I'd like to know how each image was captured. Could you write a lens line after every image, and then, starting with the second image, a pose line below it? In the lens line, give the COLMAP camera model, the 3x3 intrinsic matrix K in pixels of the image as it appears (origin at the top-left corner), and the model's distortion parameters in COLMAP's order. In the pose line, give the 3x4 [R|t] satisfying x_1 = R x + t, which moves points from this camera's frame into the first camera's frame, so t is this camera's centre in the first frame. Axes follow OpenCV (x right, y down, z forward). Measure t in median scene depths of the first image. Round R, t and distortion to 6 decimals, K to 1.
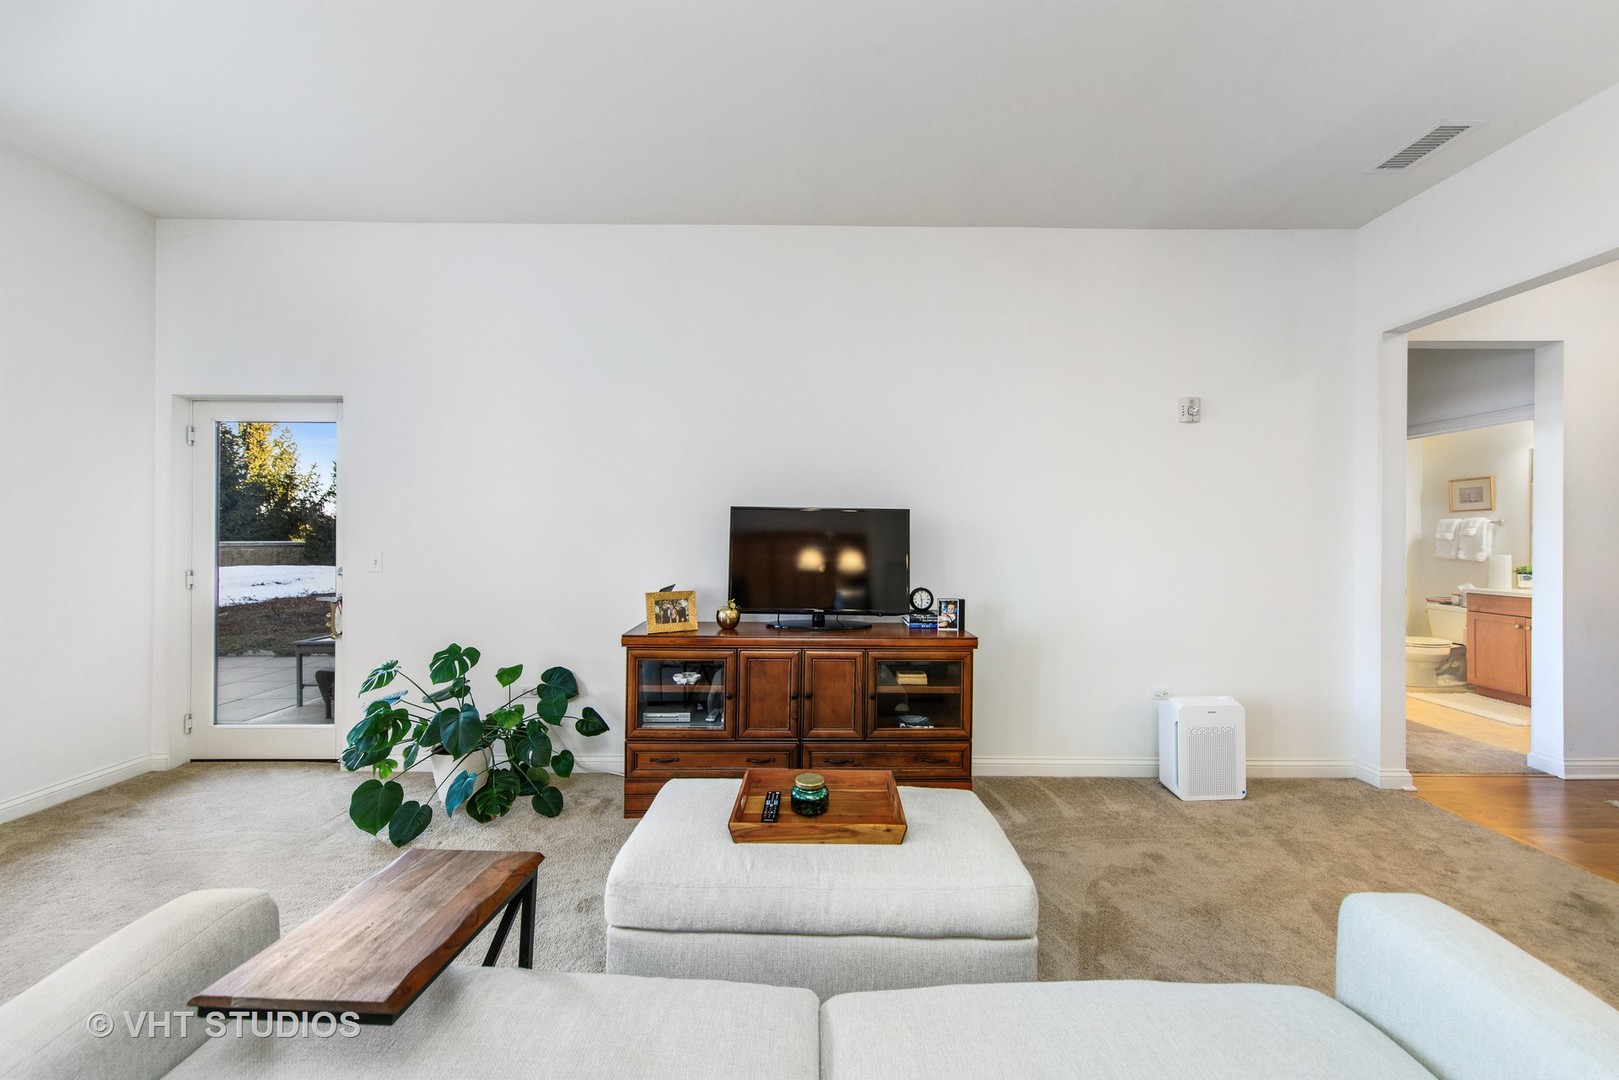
lens RADIAL K [[574.5, 0, 806.8], [0, 574.5, 538.8], [0, 0, 1]] dist [0.008509, -0.001170]
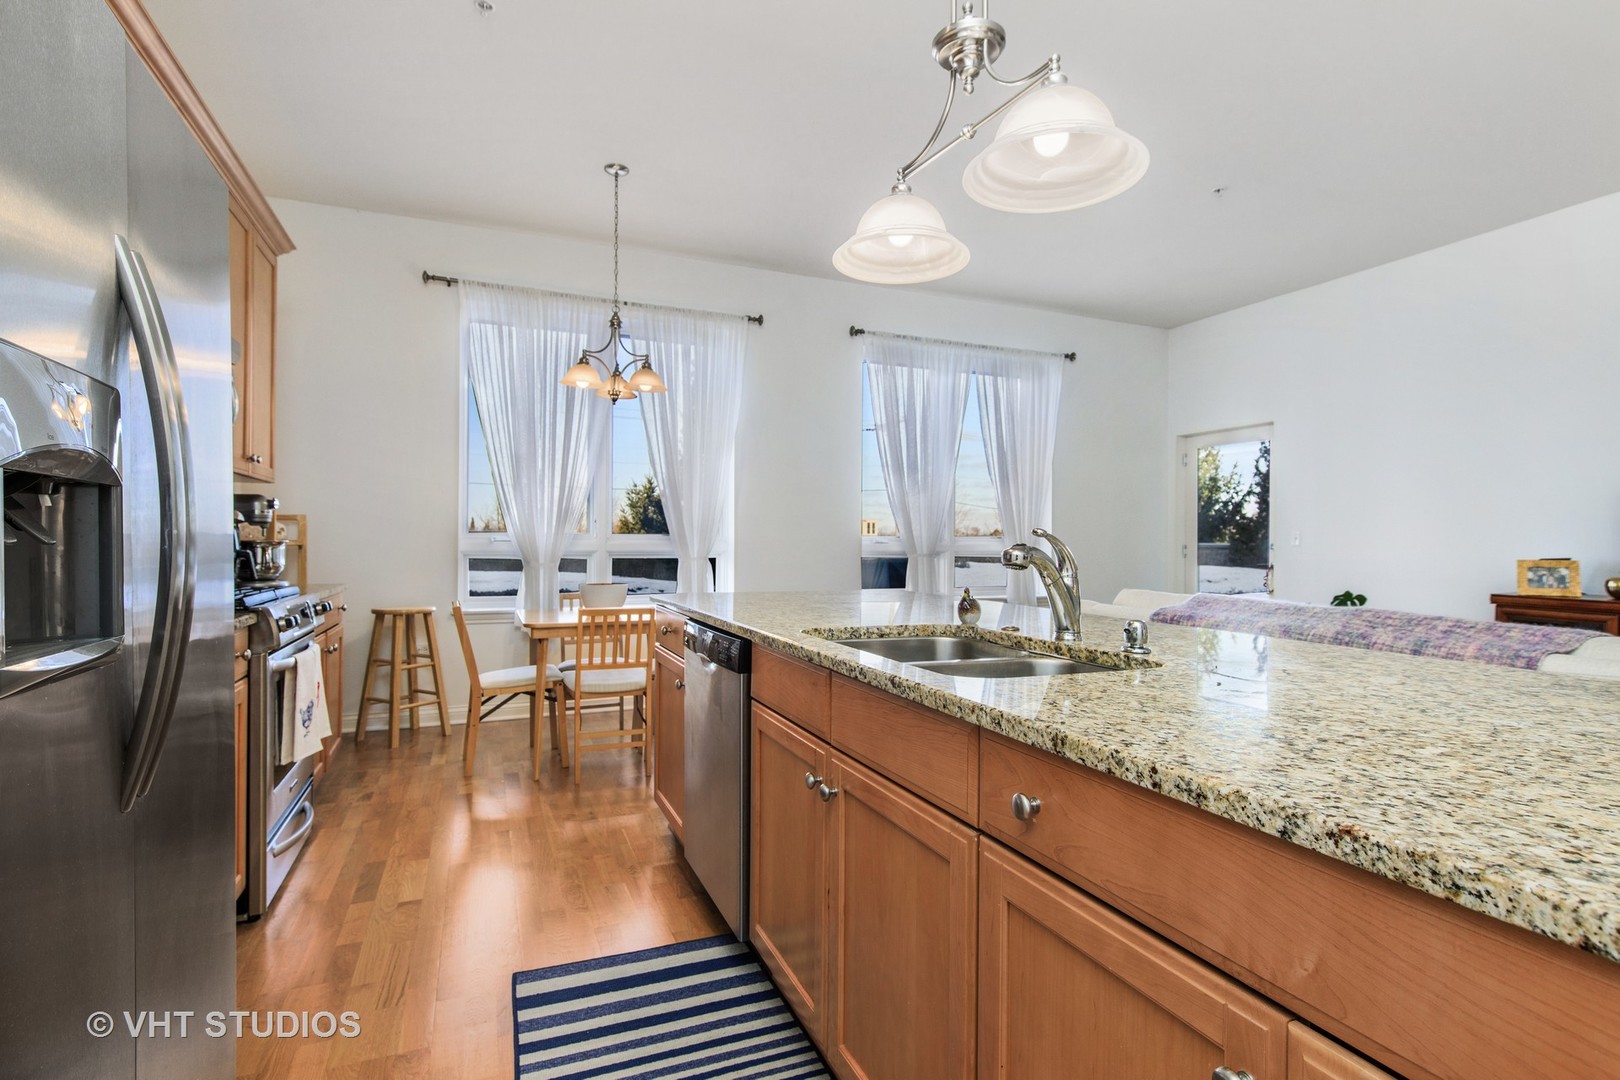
lens RADIAL K [[773.7, 0, 812.2], [0, 773.7, 539.9], [0, 0, 1]] dist [-0.021752, -0.000786]
pose [[0.359042, -0.009044, -0.933278, 0.092637], [-0.000311, 0.999952, -0.009809, 0.010687], [0.933321, 0.003812, 0.359022, -0.124628]]
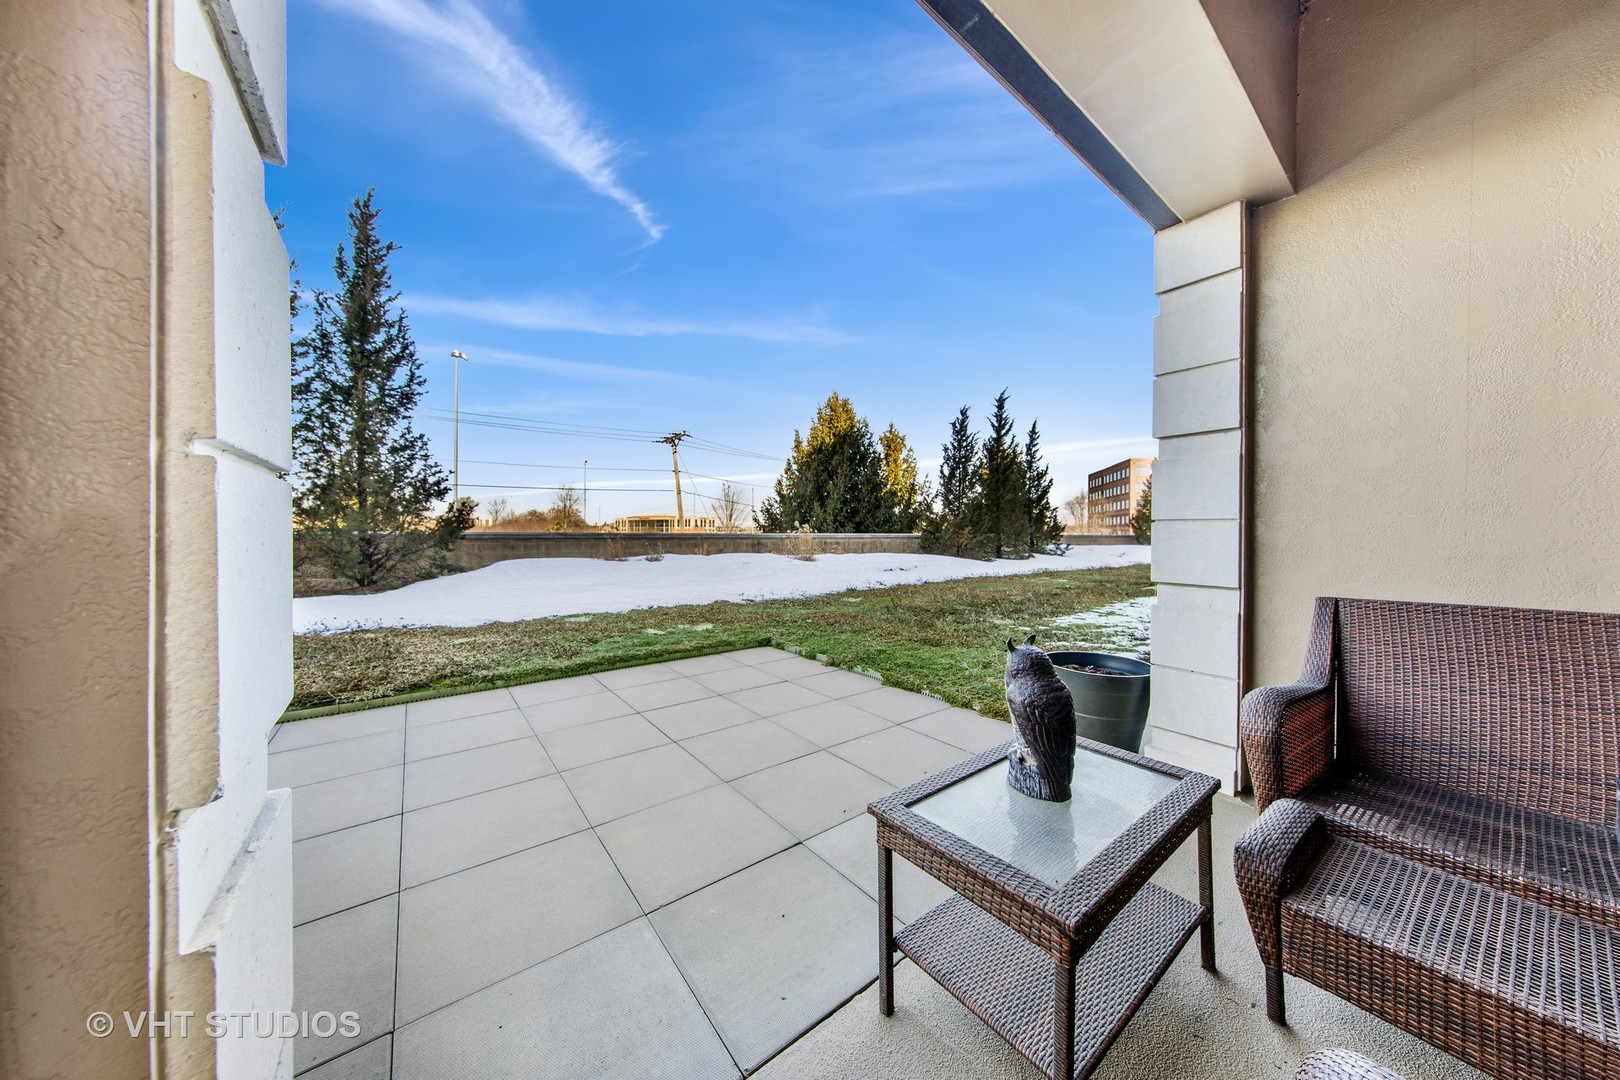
lens RADIAL K [[517.2, 0, 813.3], [0, 517.2, 537.4], [0, 0, 1]] dist [0.000480, 0.000009]
pose [[0.602662, -0.005556, -0.797977, -0.137595], [0.009255, 0.999957, 0.000027, 0.008363], [0.797943, -0.007401, 0.602688, 0.162844]]
